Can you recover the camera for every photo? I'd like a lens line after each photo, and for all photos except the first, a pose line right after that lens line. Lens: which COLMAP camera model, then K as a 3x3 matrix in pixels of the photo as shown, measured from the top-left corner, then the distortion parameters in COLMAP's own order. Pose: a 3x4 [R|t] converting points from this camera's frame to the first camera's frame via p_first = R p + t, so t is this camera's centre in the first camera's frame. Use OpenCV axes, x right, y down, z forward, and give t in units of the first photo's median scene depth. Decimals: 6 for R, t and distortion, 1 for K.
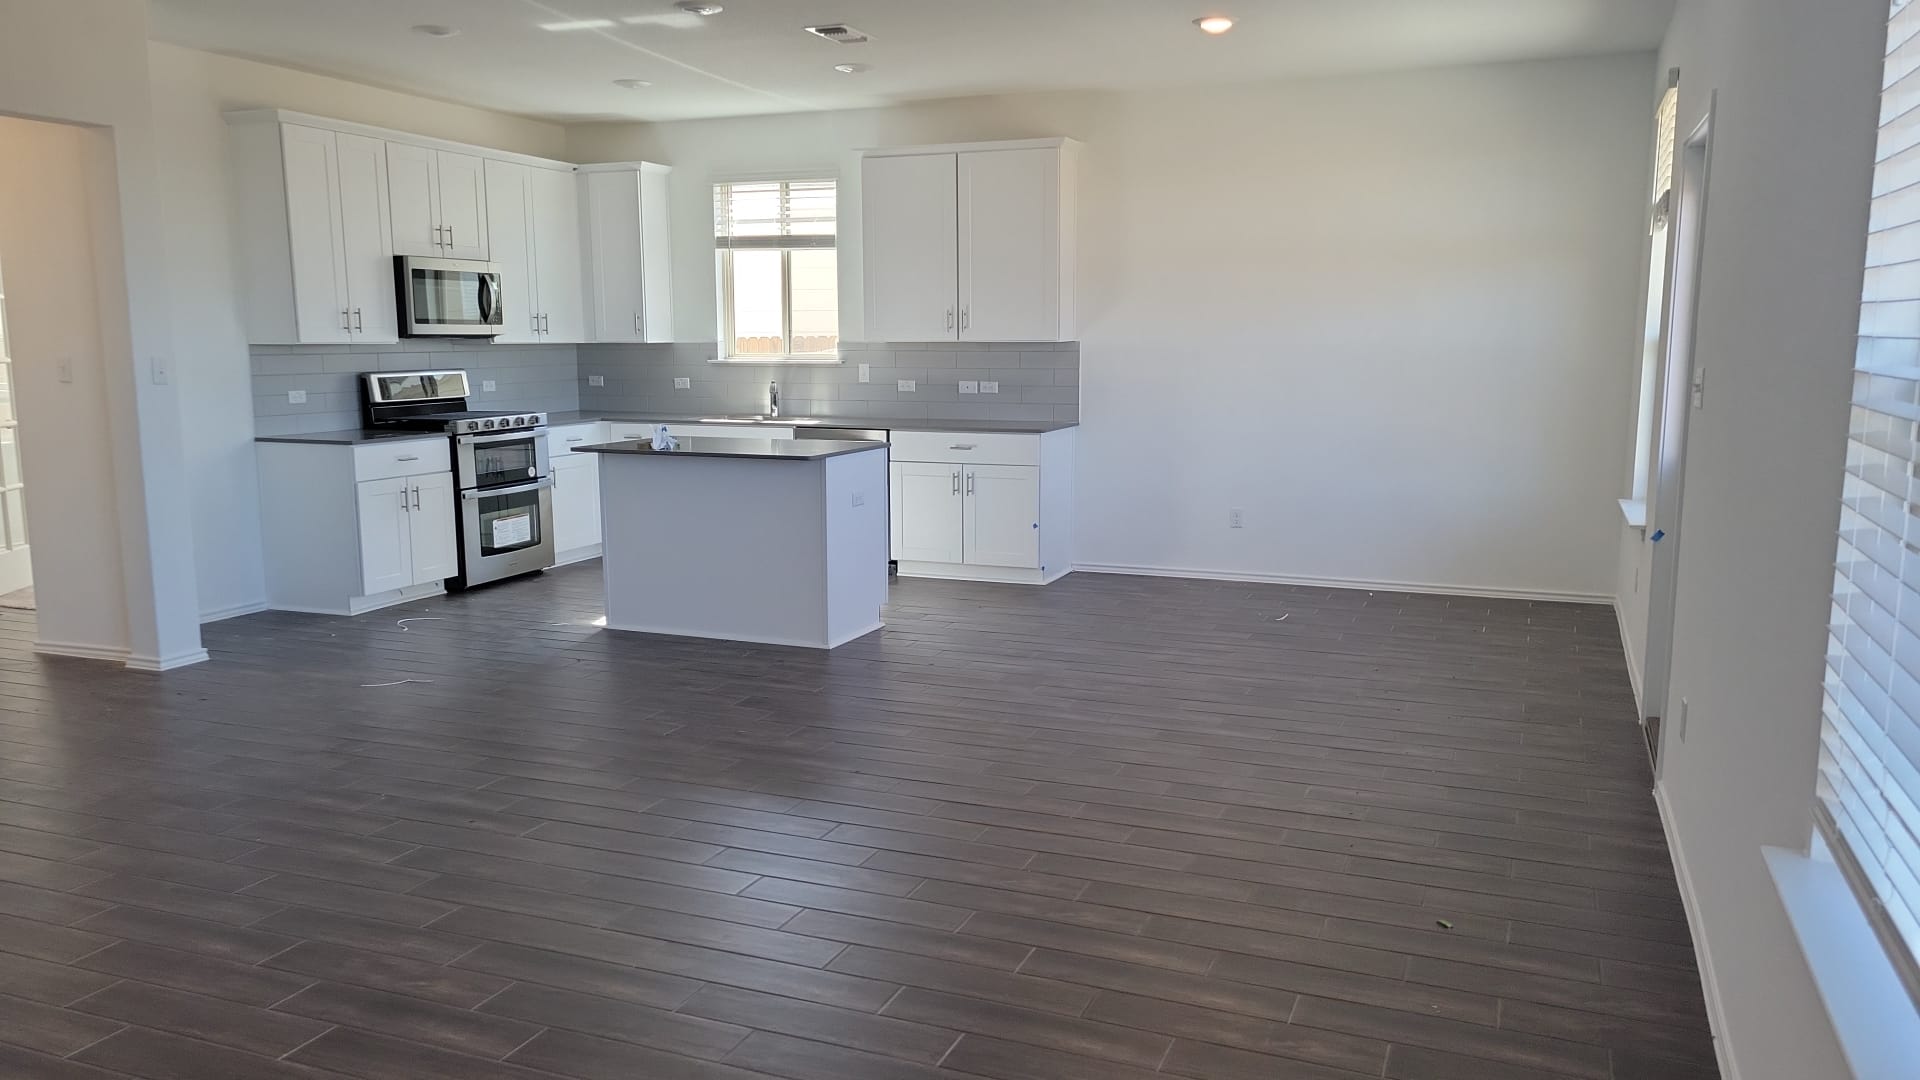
lens RADIAL K [[1474.3, 0, 960.0], [0, 1474.3, 540.0], [0, 0, 1]] dist [-0.006309, -0.001580]
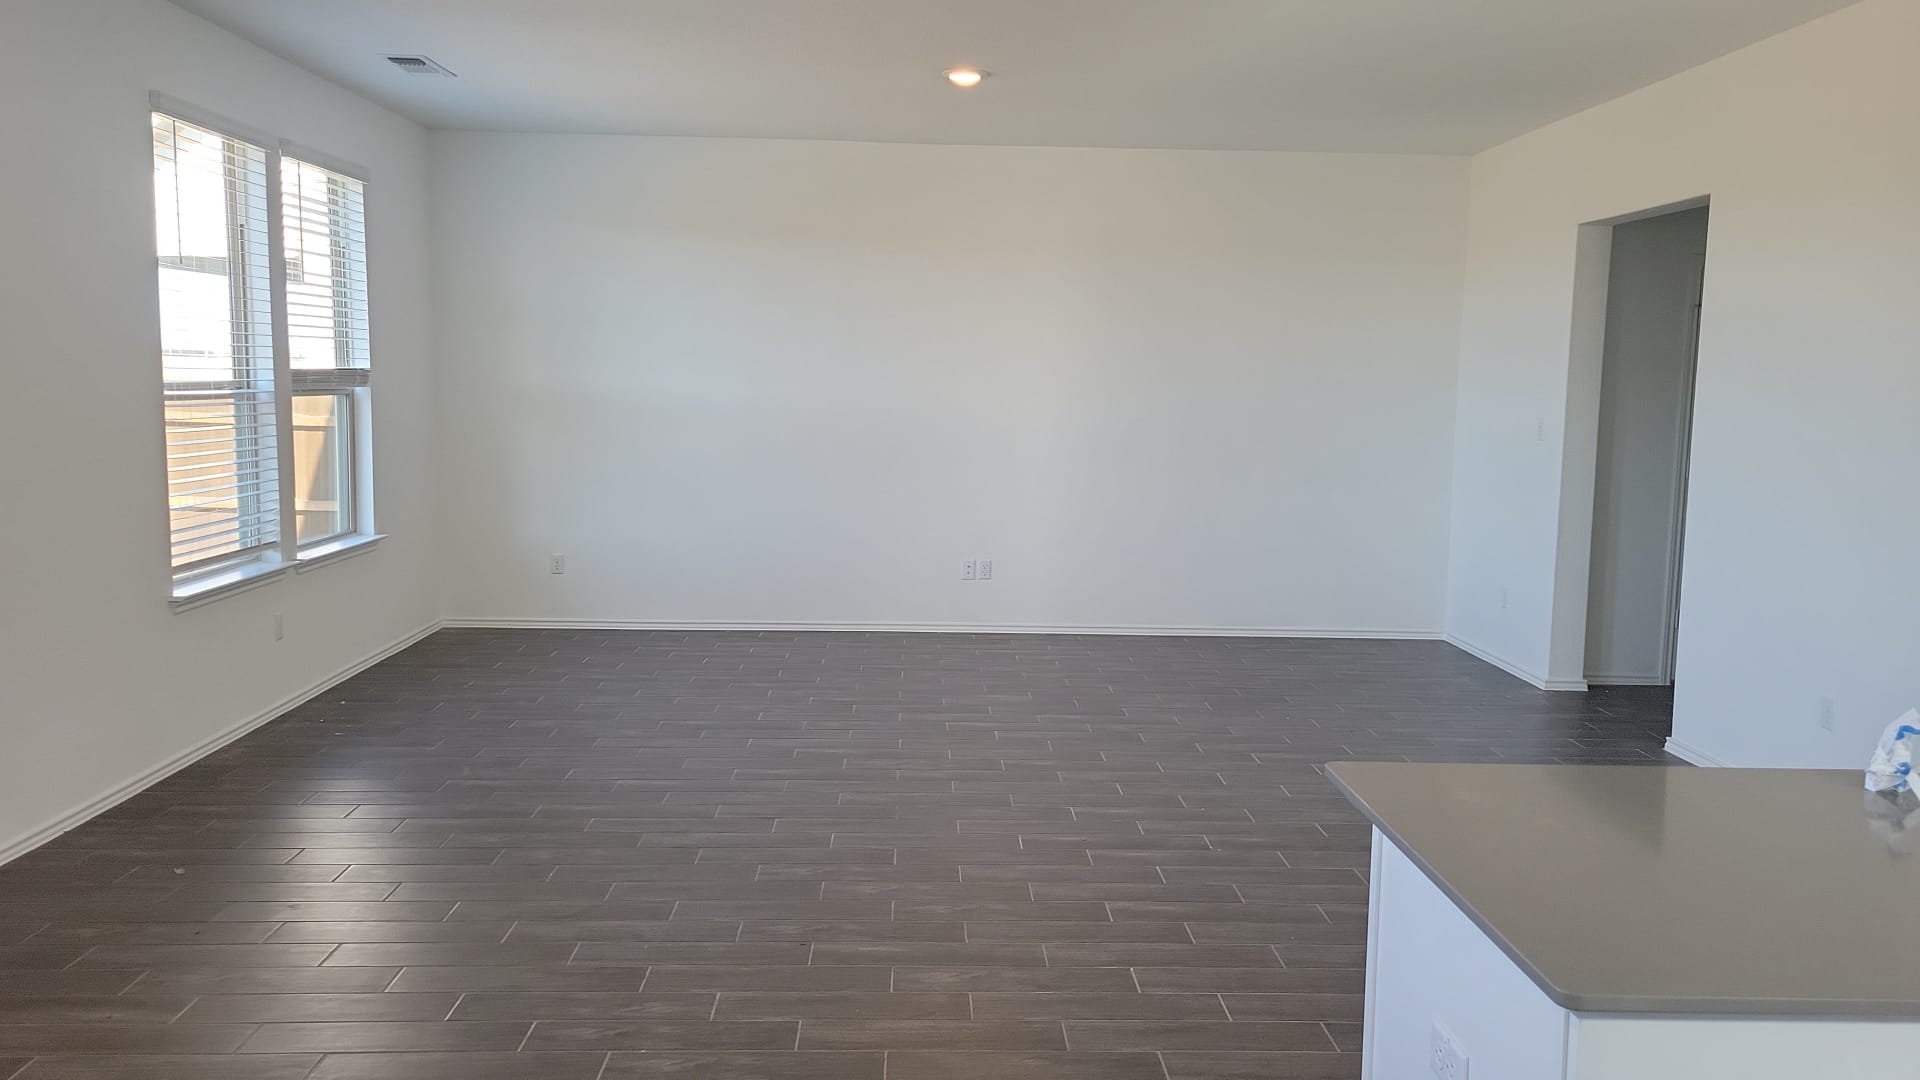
lens RADIAL K [[1474.3, 0, 960.0], [0, 1474.3, 540.0], [0, 0, 1]] dist [-0.006309, -0.001580]
pose [[-0.918556, 0.022898, -0.394627, 0.201008], [-0.076952, 0.968863, 0.235336, -0.307468], [0.387728, 0.246537, -0.888193, 2.100441]]
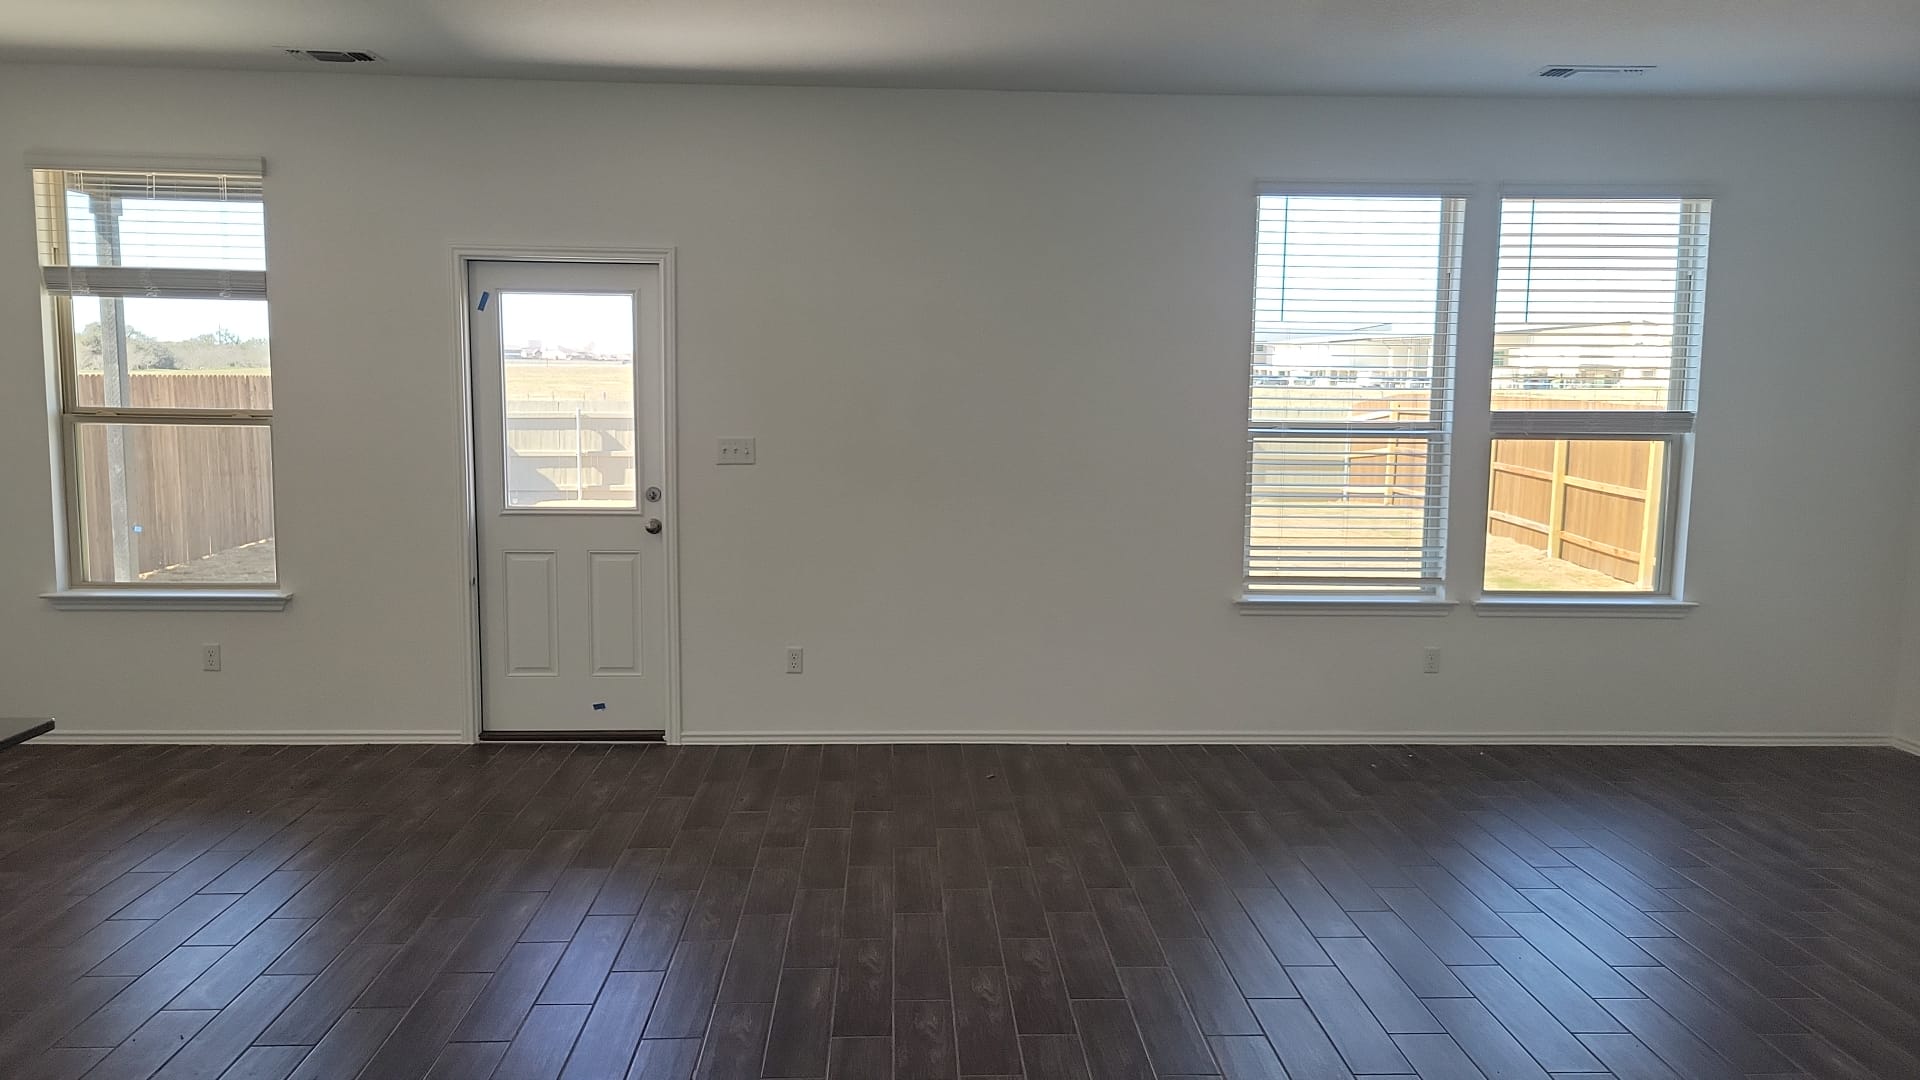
lens RADIAL K [[1474.3, 0, 960.0], [0, 1474.3, 540.0], [0, 0, 1]] dist [-0.006309, -0.001580]
pose [[-0.391676, -0.121830, 0.912002, -1.053999], [0.118104, 0.976339, 0.181146, -0.278664], [-0.912492, 0.178662, -0.368020, 1.492455]]
